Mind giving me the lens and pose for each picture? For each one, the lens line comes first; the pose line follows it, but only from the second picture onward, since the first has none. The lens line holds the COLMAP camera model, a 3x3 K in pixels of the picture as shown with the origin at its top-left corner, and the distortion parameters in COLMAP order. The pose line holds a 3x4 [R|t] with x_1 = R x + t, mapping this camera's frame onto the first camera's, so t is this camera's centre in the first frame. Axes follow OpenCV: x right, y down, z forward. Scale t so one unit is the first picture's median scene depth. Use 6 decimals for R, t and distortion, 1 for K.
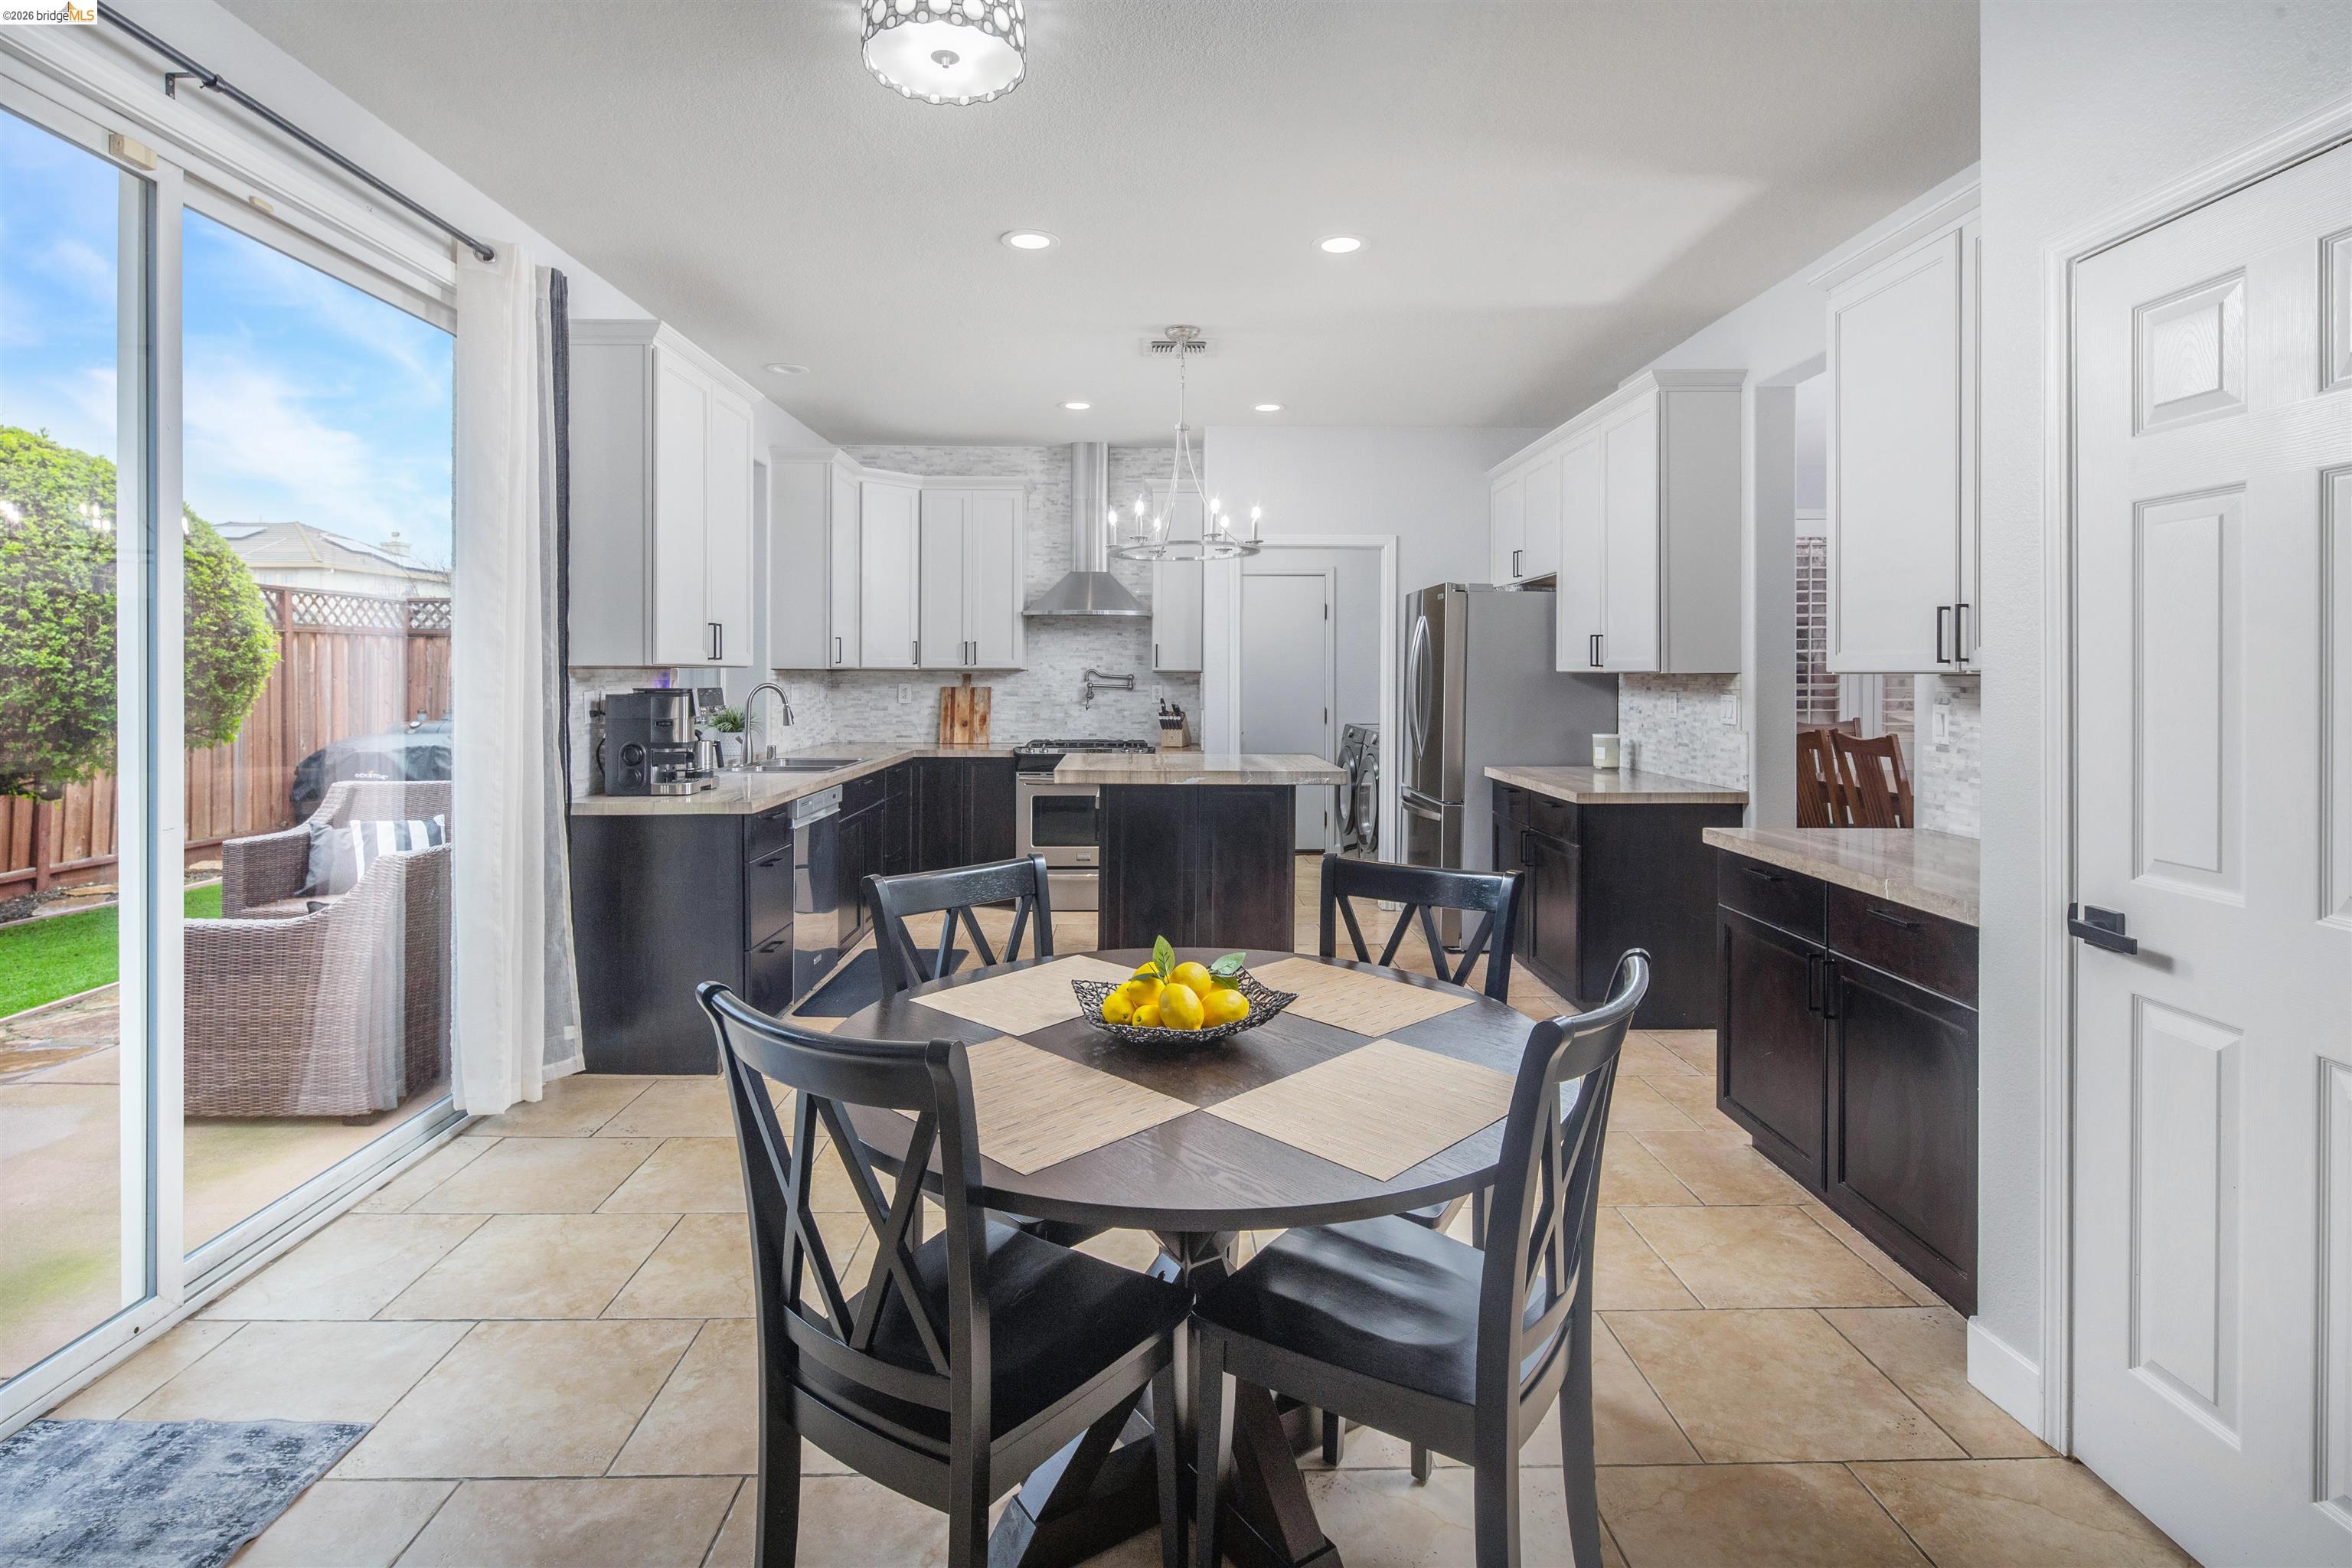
lens RADIAL K [[1148.7, 0, 1165.3], [0, 1148.7, 674.6], [0, 0, 1]] dist [0.000967, 0.000071]
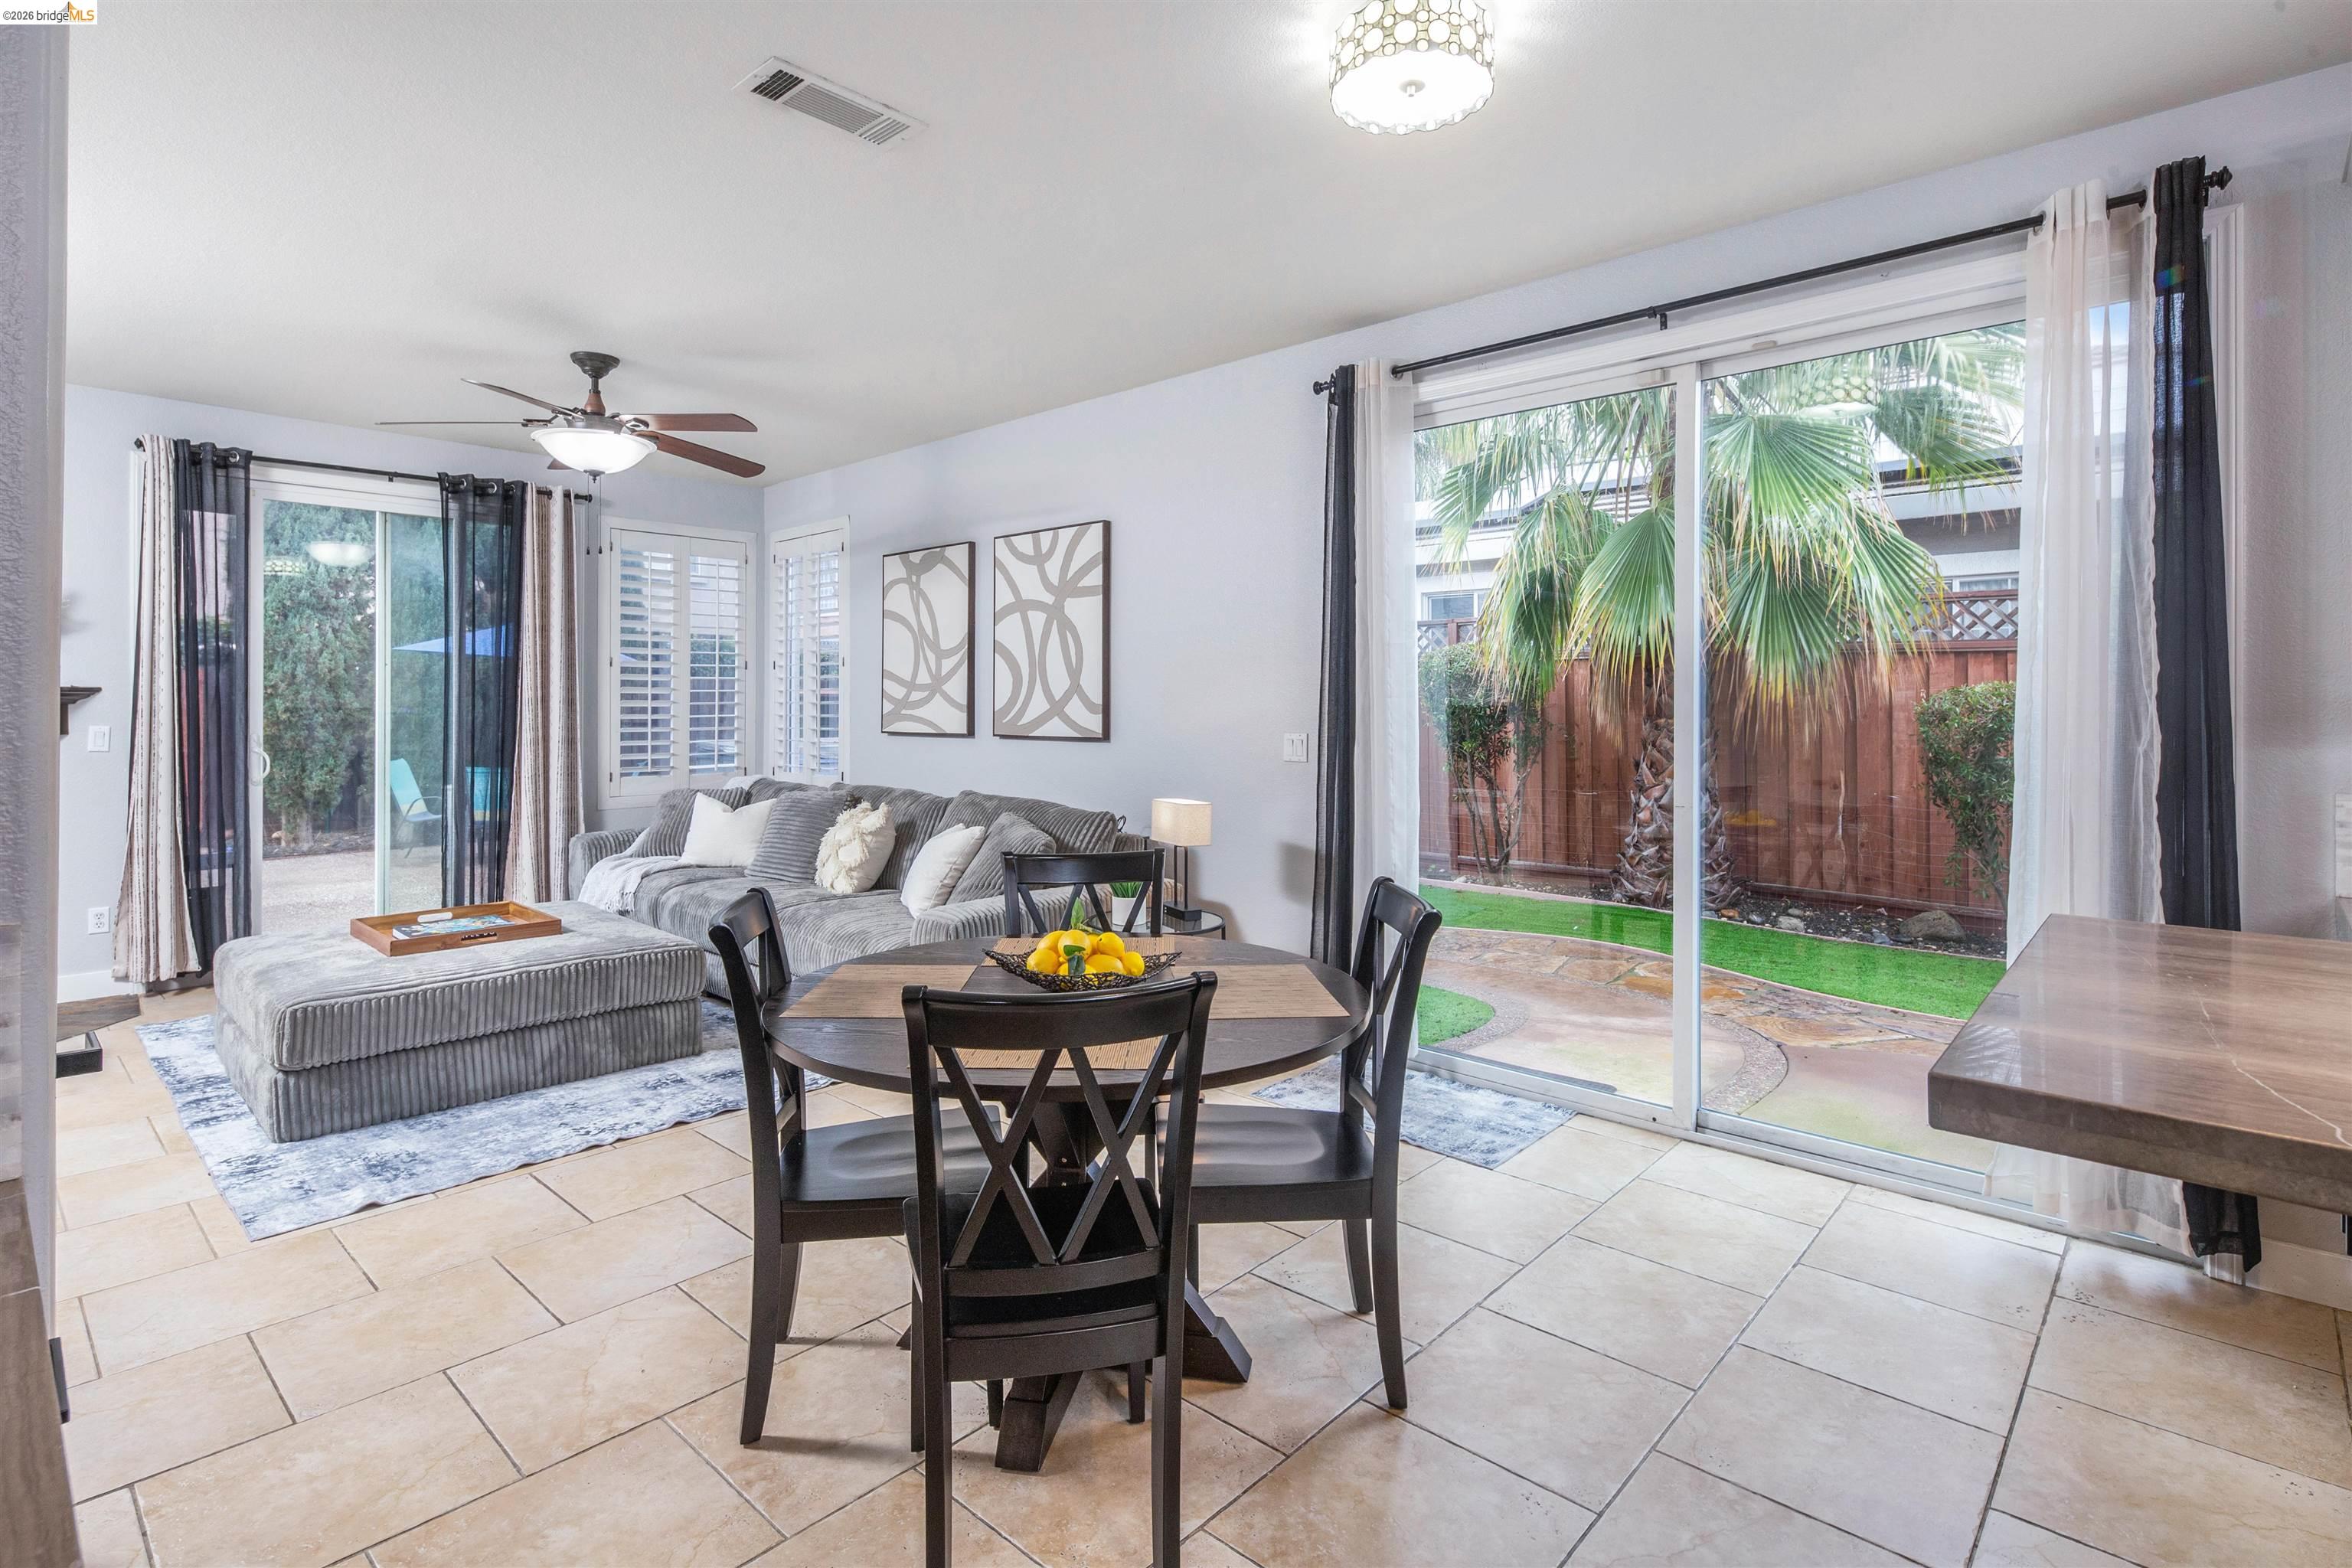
lens RADIAL K [[1141.4, 0, 1173.4], [0, 1141.4, 708.1], [0, 0, 1]] dist [0.003239, 0.000258]
pose [[-0.696579, -0.004861, -0.717464, 0.238944], [-0.005977, 0.999982, -0.000972, 0.003007], [0.717456, 0.003612, -0.696595, 0.552683]]
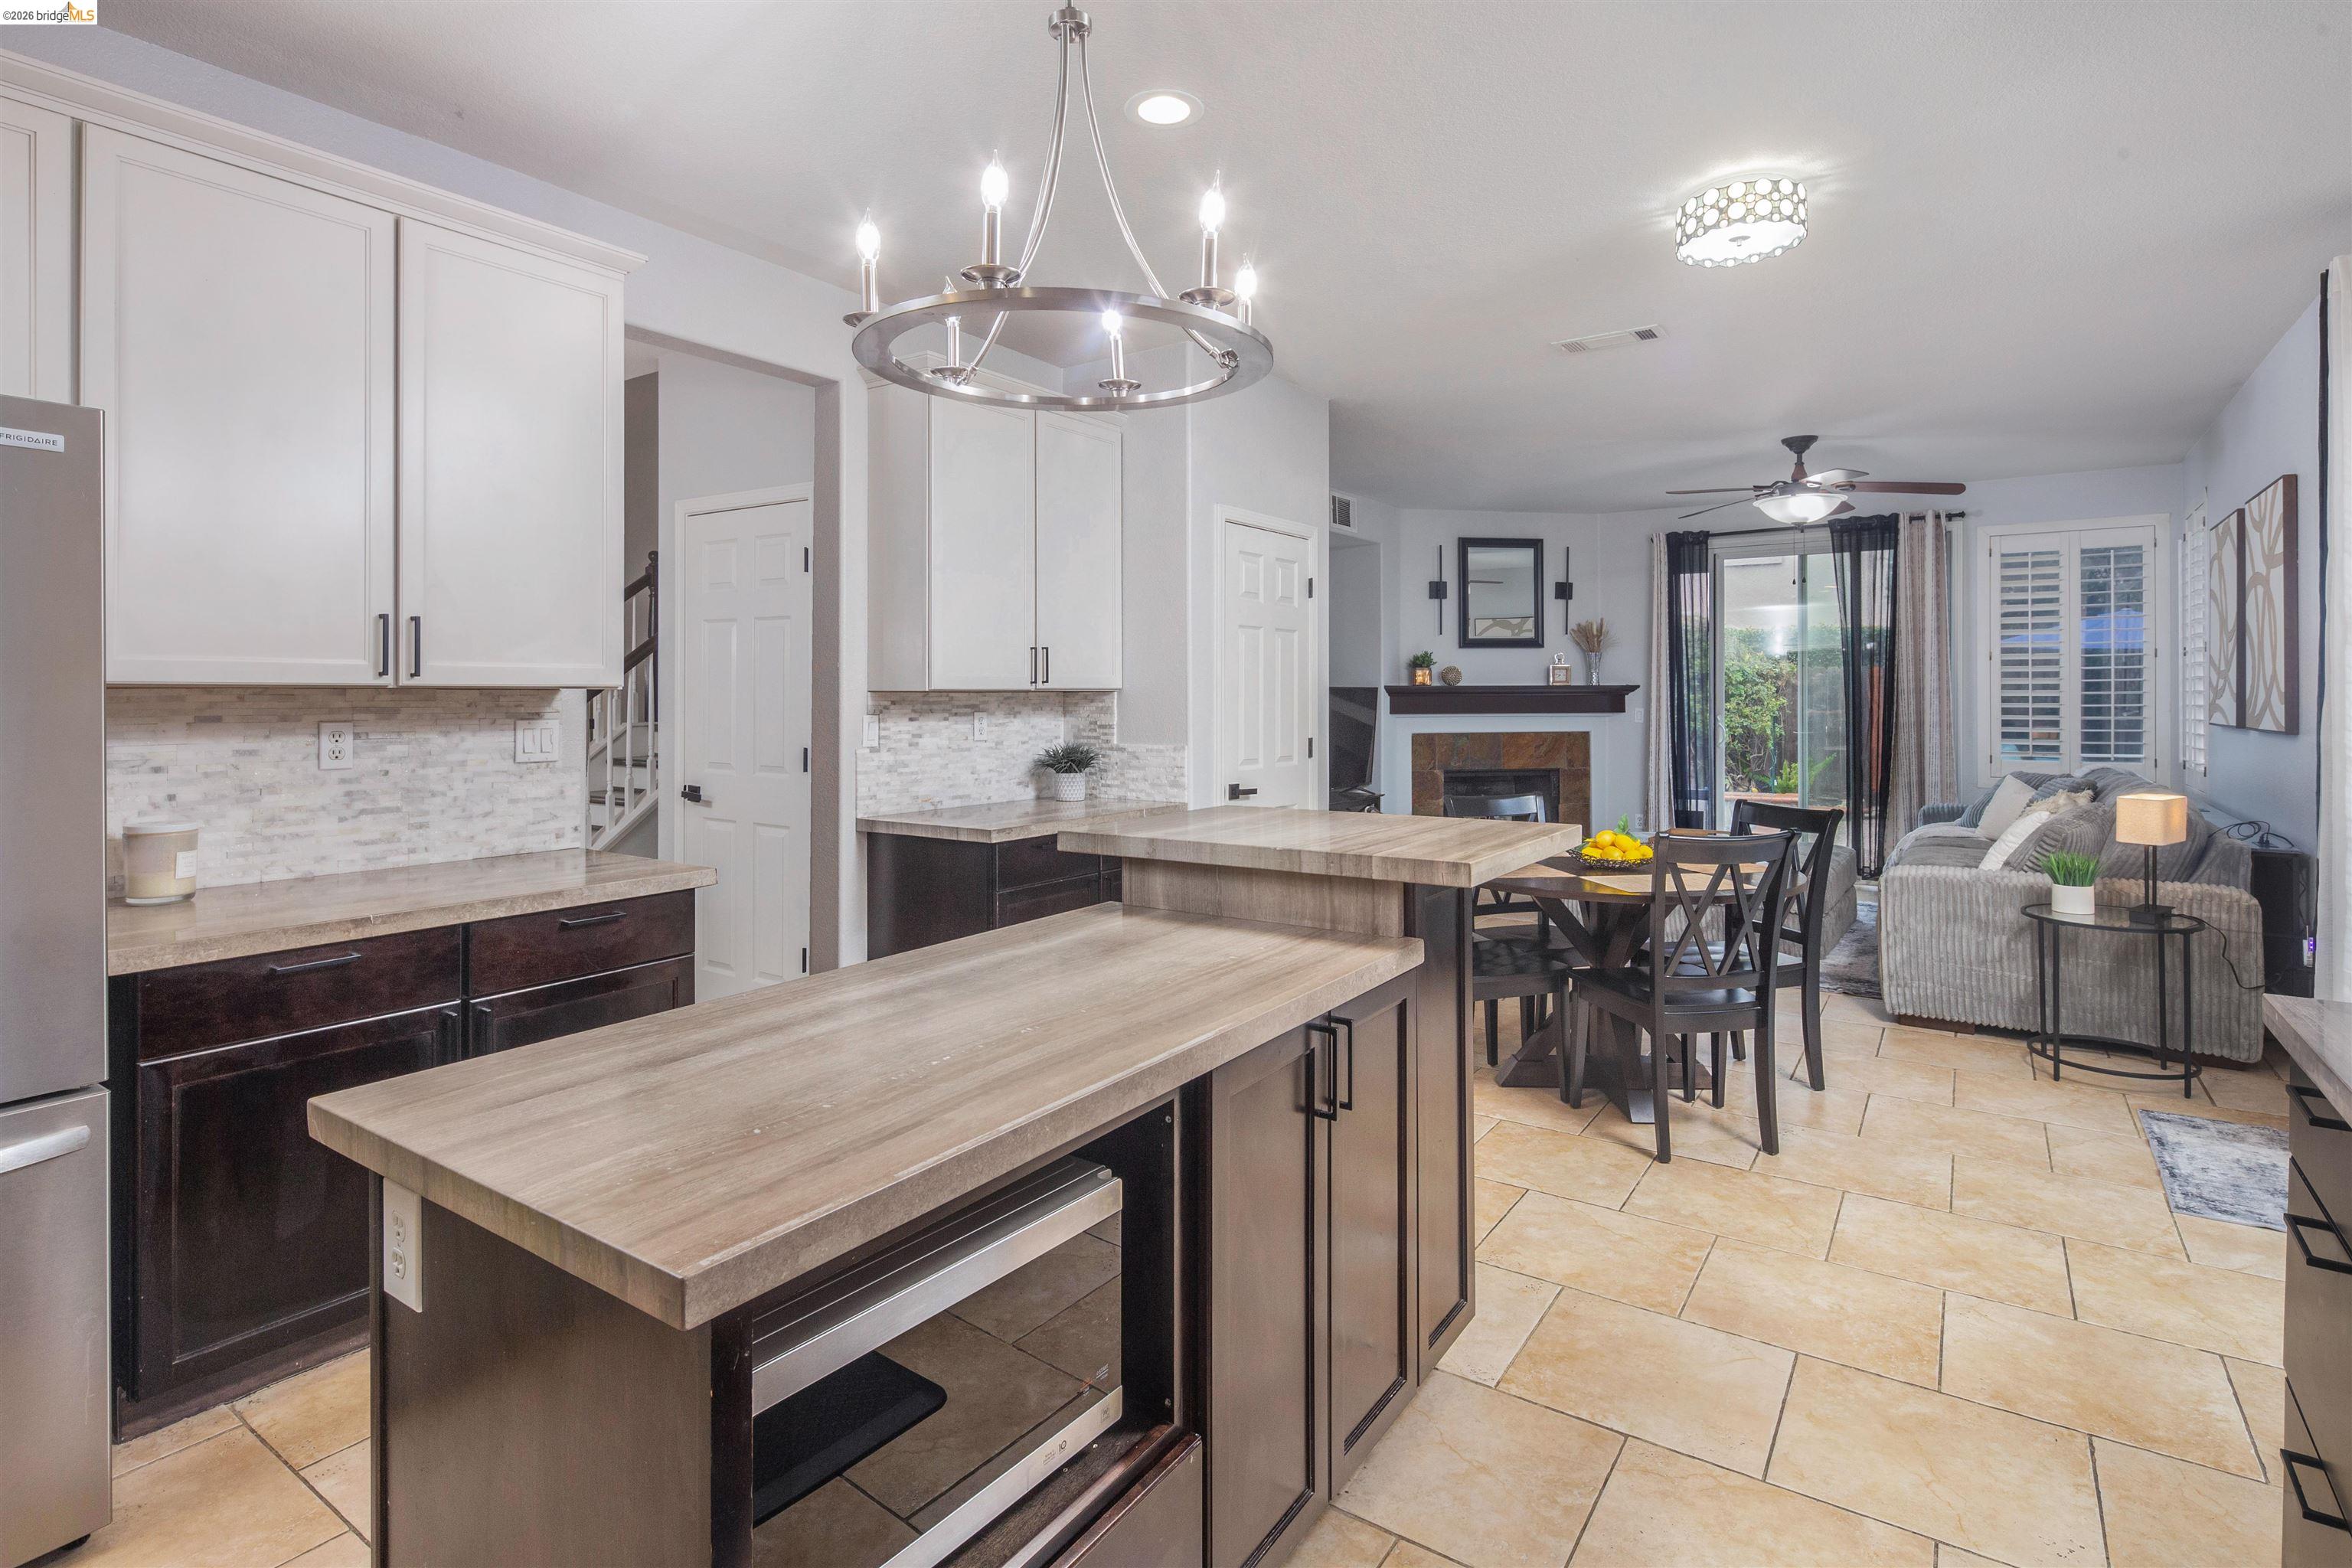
lens RADIAL K [[1164.6, 0, 1170.8], [0, 1164.6, 693.4], [0, 0, 1]] dist [0.001692, 0.000235]
pose [[-0.808133, -0.001122, 0.588999, -0.164592], [-0.000560, 0.999999, 0.001136, 0.000383], [-0.589000, 0.000588, -0.808133, 0.900312]]
